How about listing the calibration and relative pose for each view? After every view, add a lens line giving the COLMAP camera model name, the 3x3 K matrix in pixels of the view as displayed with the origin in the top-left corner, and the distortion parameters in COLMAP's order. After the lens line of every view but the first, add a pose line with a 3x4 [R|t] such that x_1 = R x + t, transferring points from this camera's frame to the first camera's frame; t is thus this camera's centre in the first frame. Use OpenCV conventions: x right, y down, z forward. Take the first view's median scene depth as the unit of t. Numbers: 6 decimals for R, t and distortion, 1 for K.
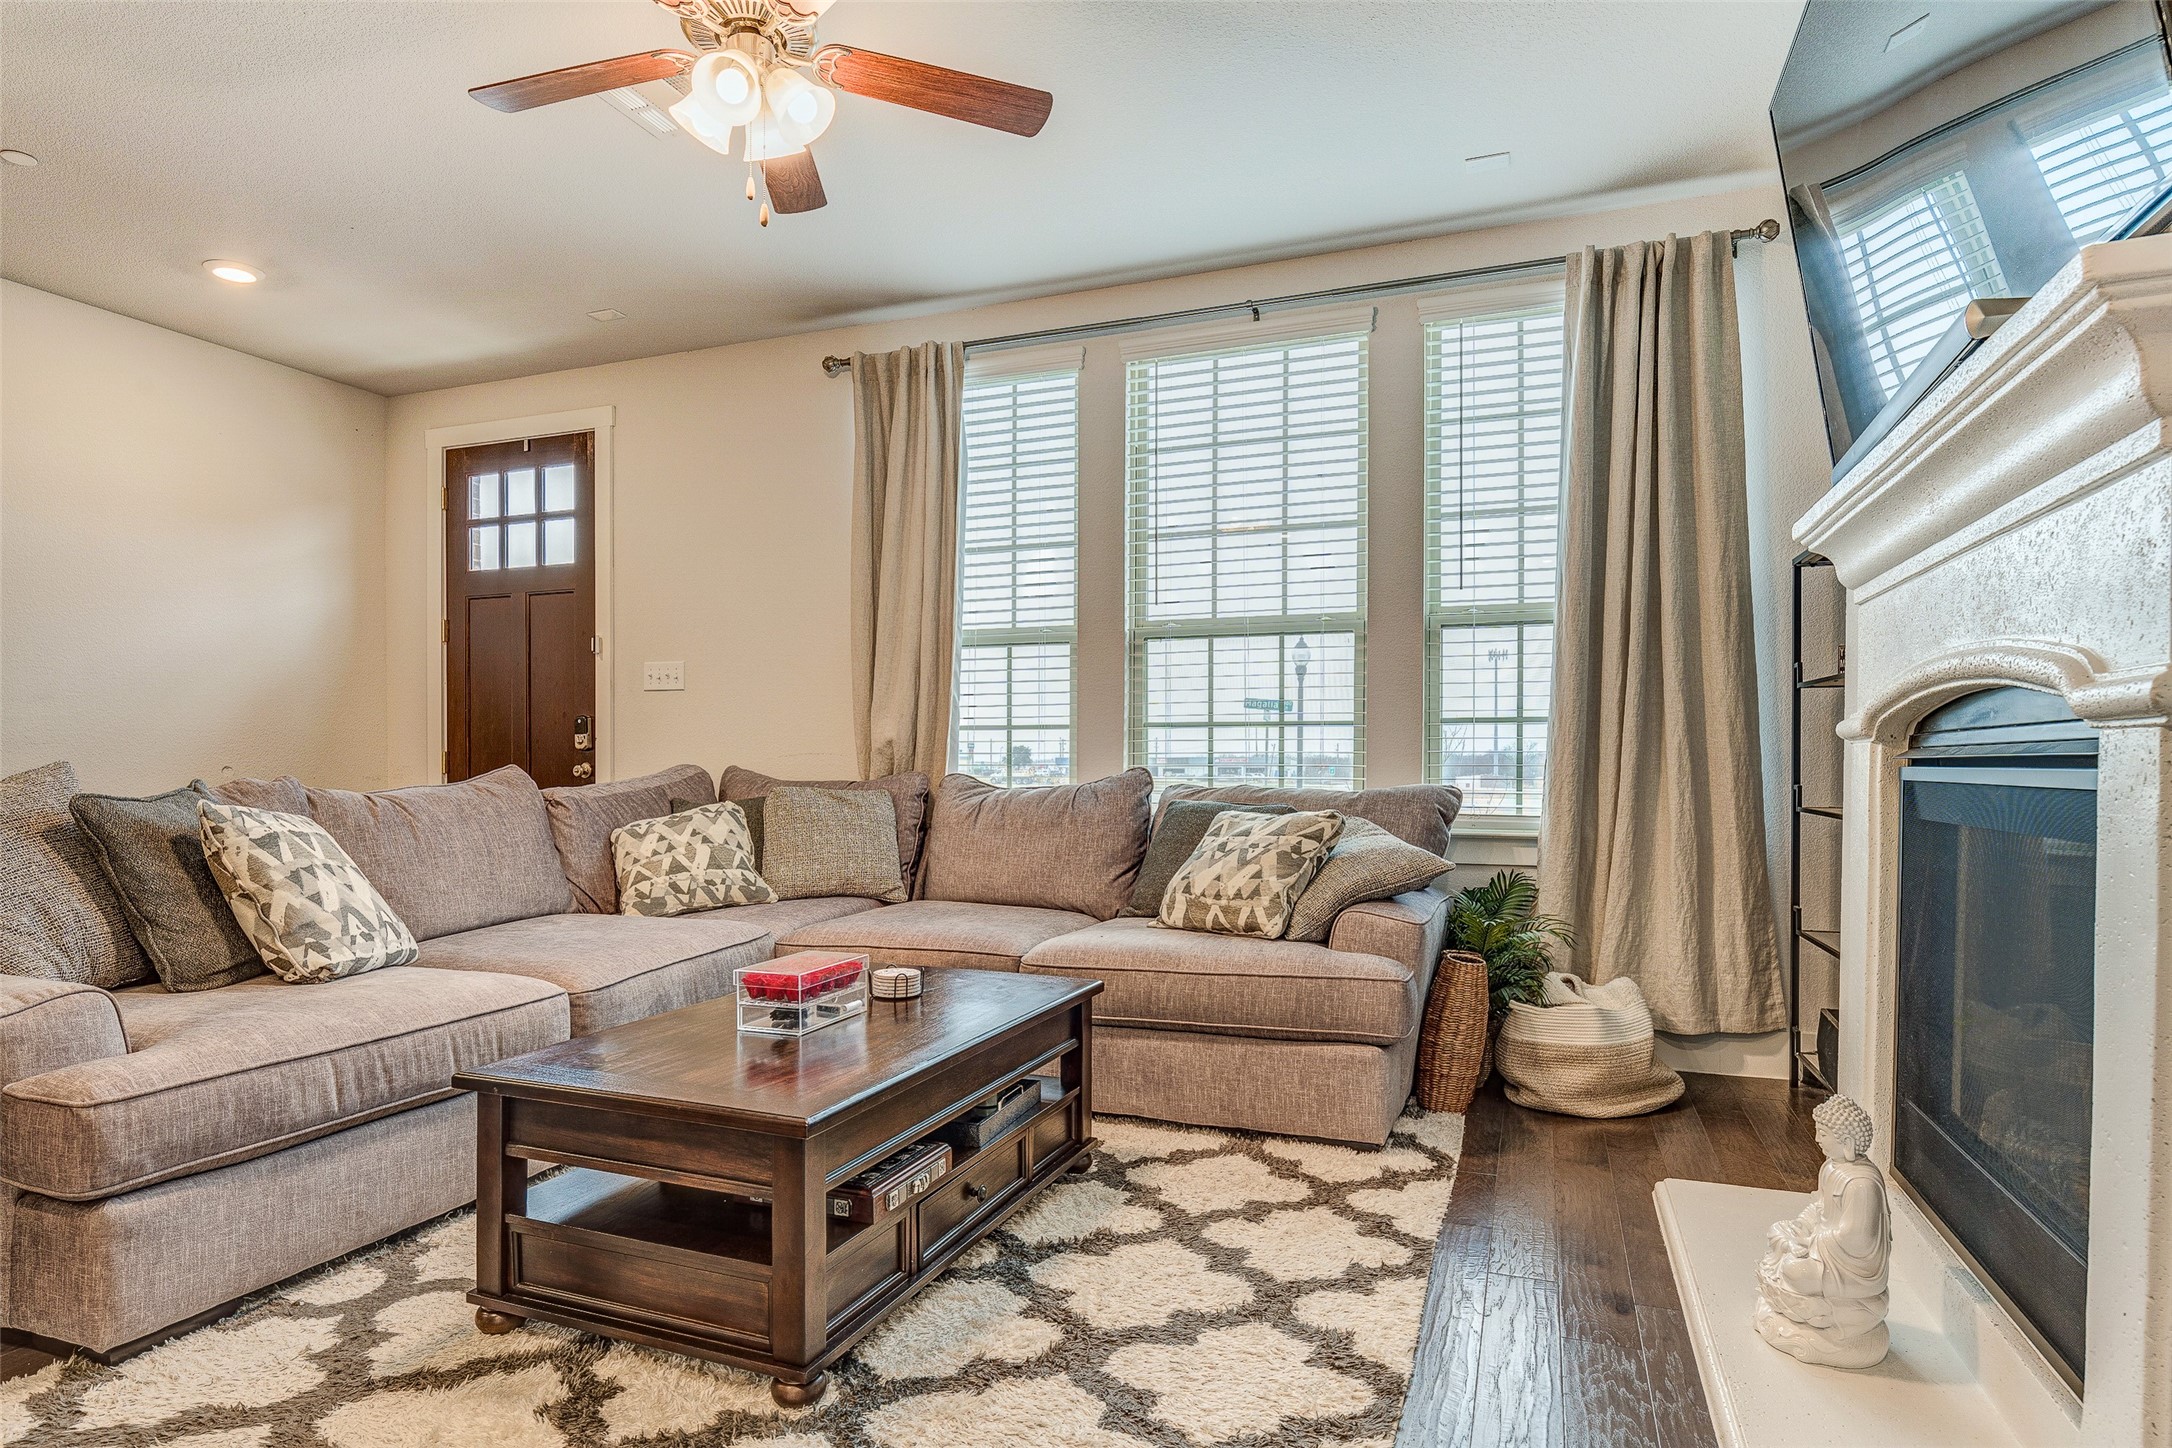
lens RADIAL K [[1185.8, 0, 1073.2], [0, 1185.8, 771.5], [0, 0, 1]] dist [-0.010440, -0.005030]
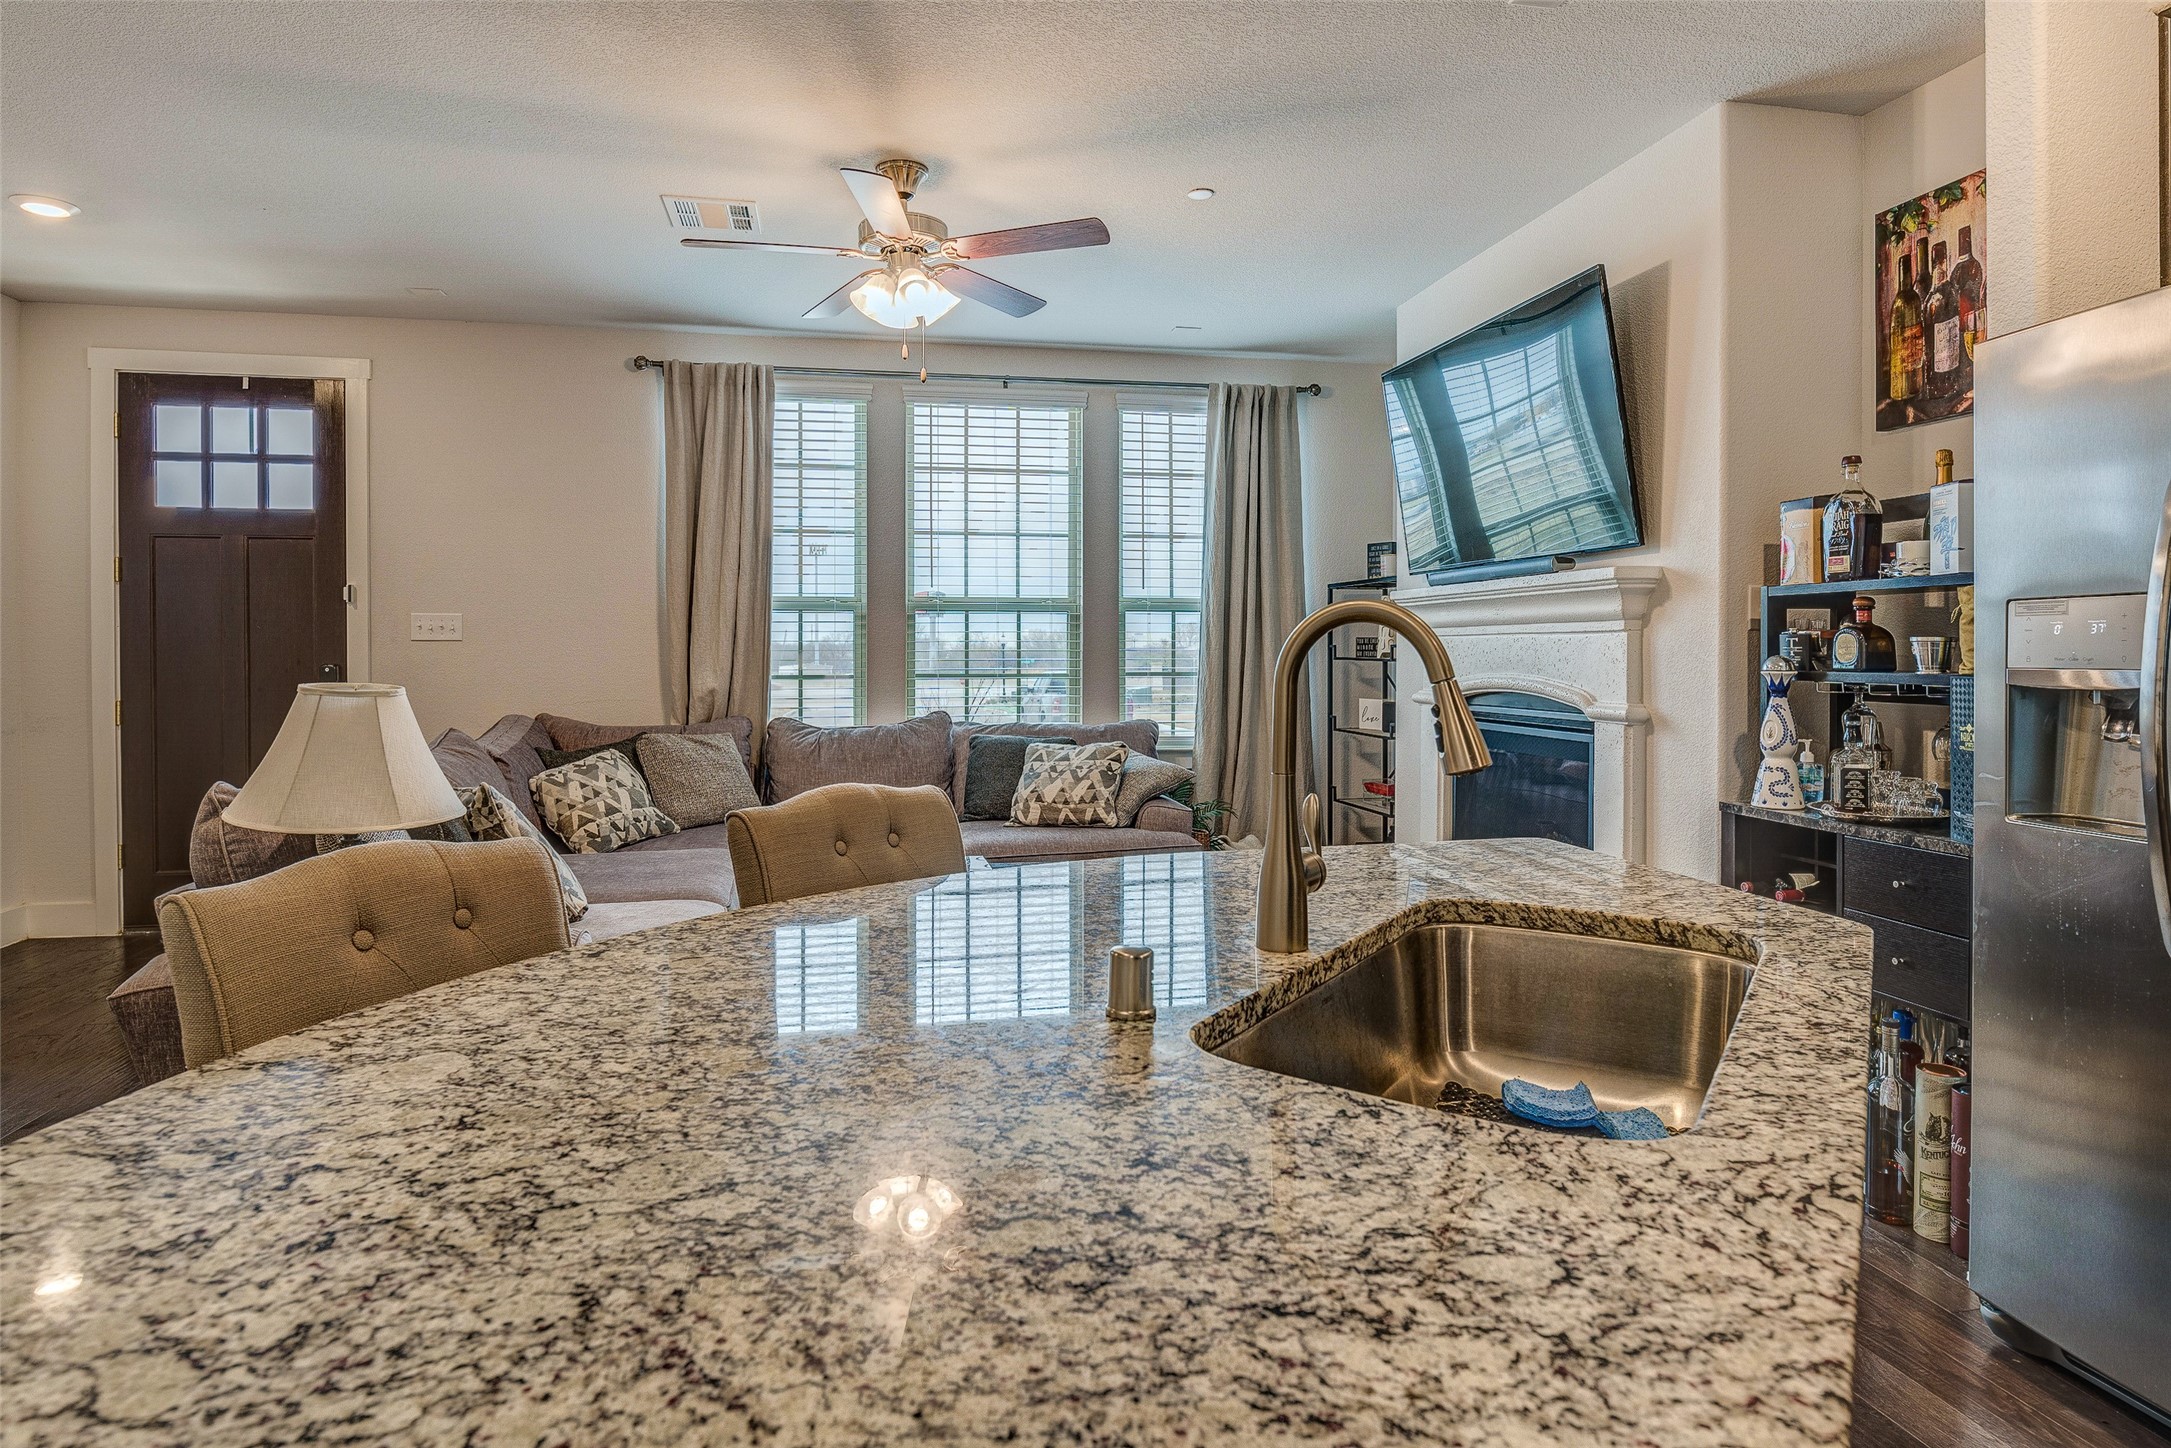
lens RADIAL K [[1185.3, 0, 1076.3], [0, 1185.3, 665.2], [0, 0, 1]] dist [-0.010440, -0.005030]
pose [[0.845388, -0.007852, 0.534095, -0.580395], [0.006392, 0.999969, 0.004582, -0.066004], [-0.534115, -0.000460, 0.845412, -0.246313]]
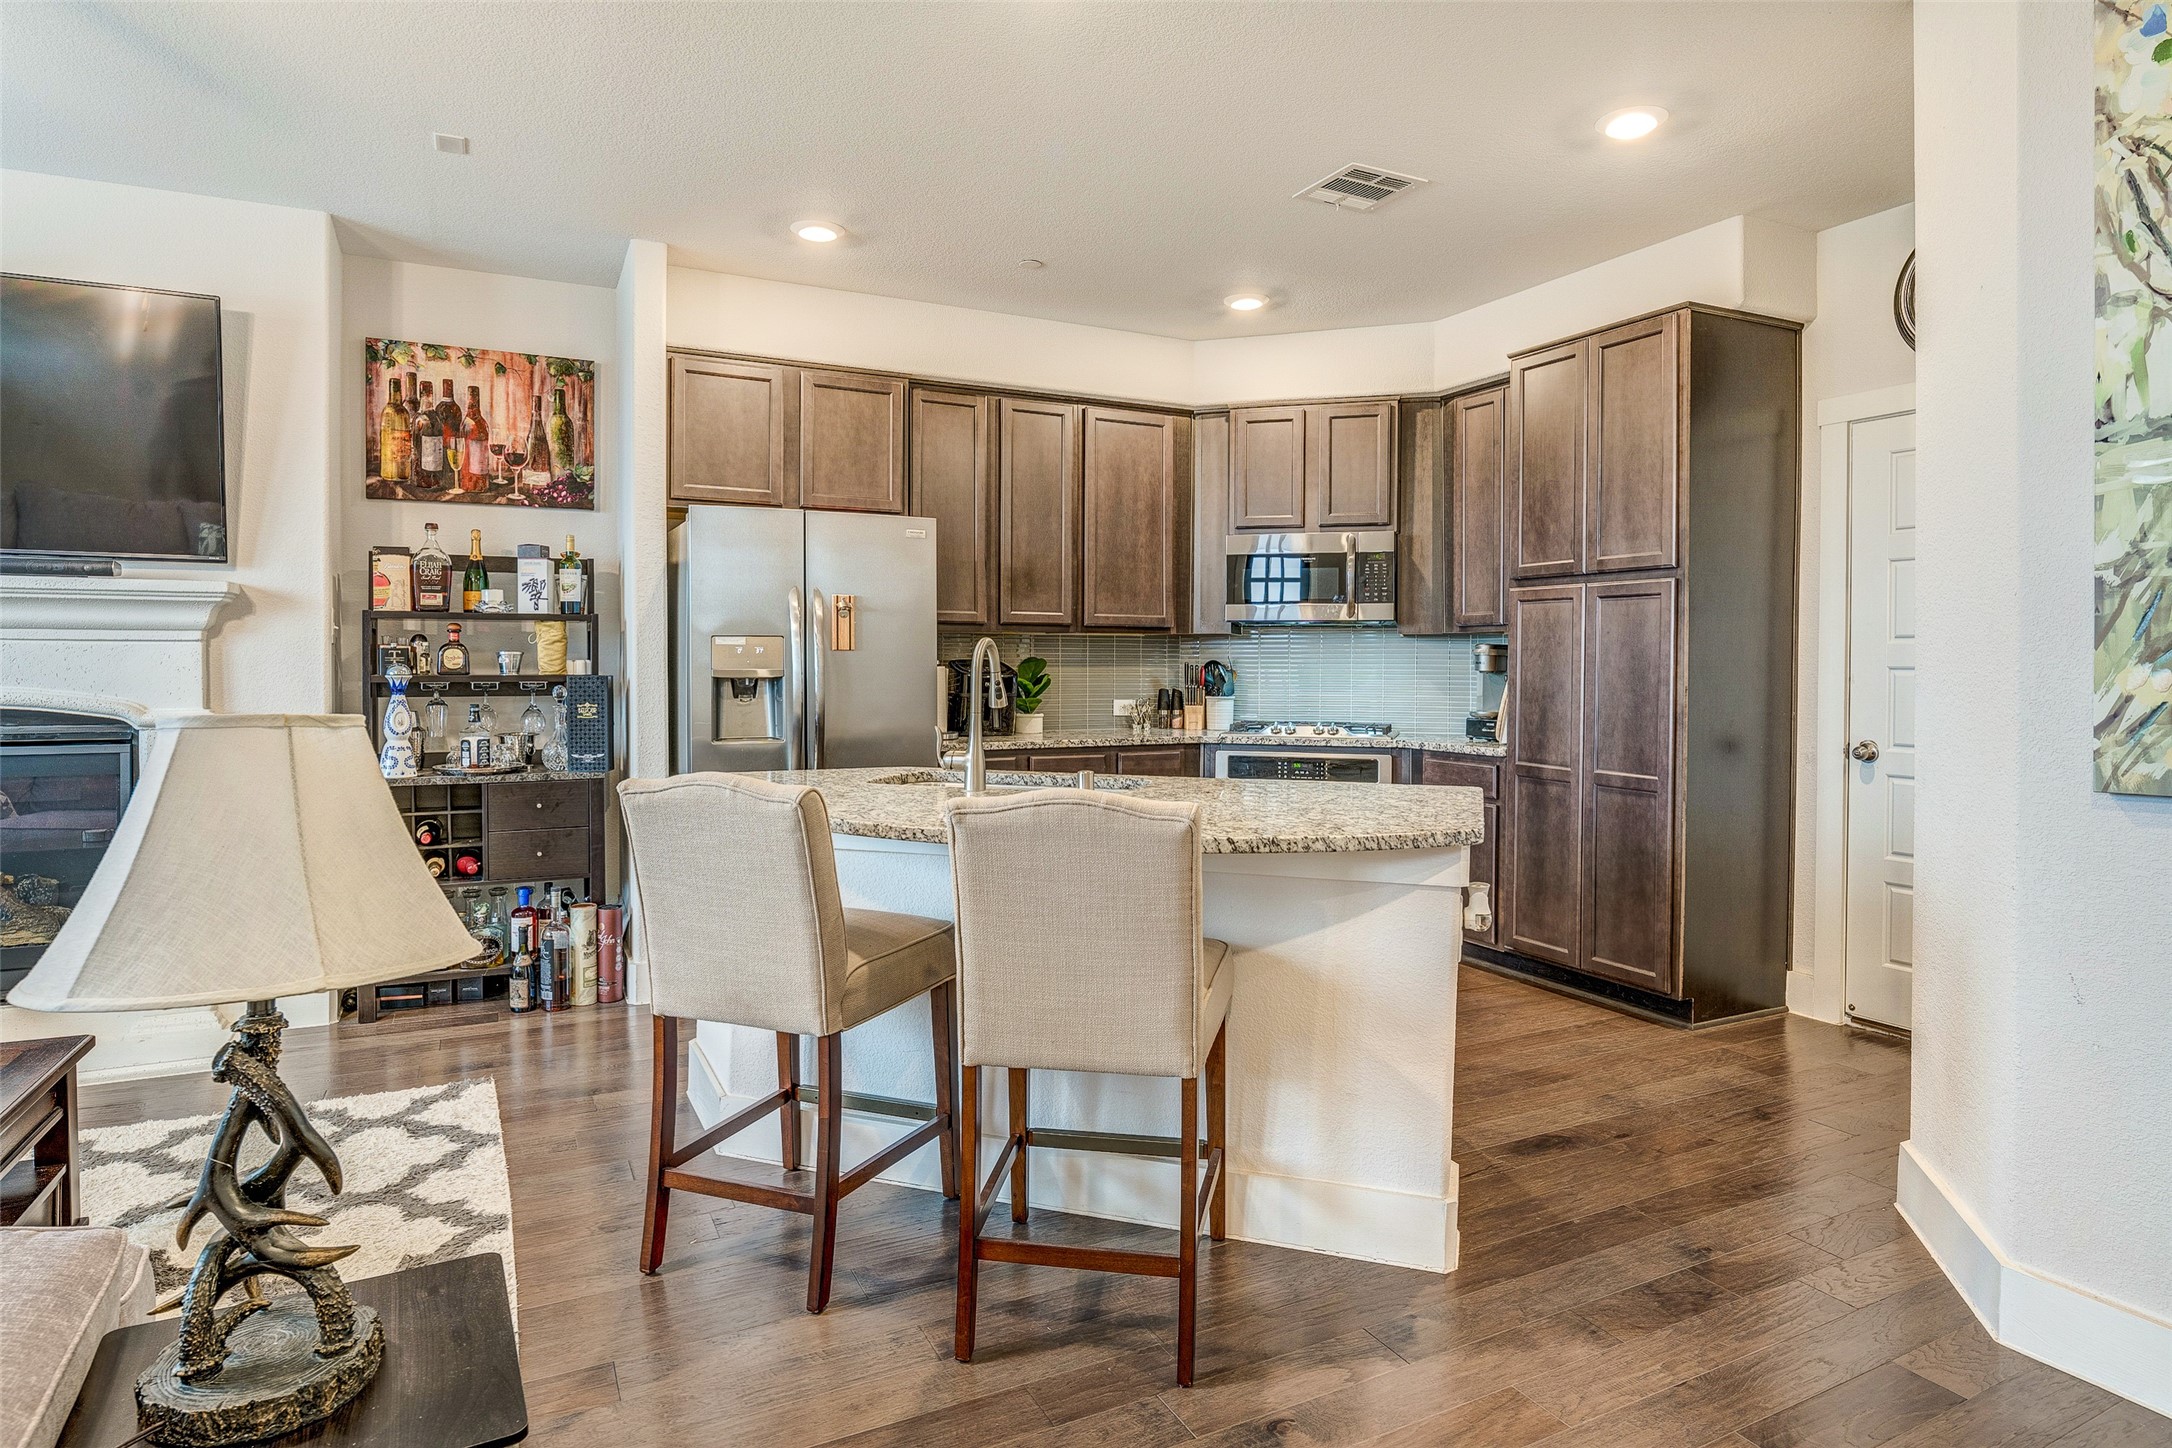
lens RADIAL K [[1185.8, 0, 1073.4], [0, 1185.8, 672.1], [0, 0, 1]] dist [-0.010440, -0.005030]
pose [[-0.739526, -0.005077, 0.673109, -0.925296], [0.005687, 0.999889, 0.013789, -0.069494], [-0.673104, 0.014026, -0.739415, 0.561660]]
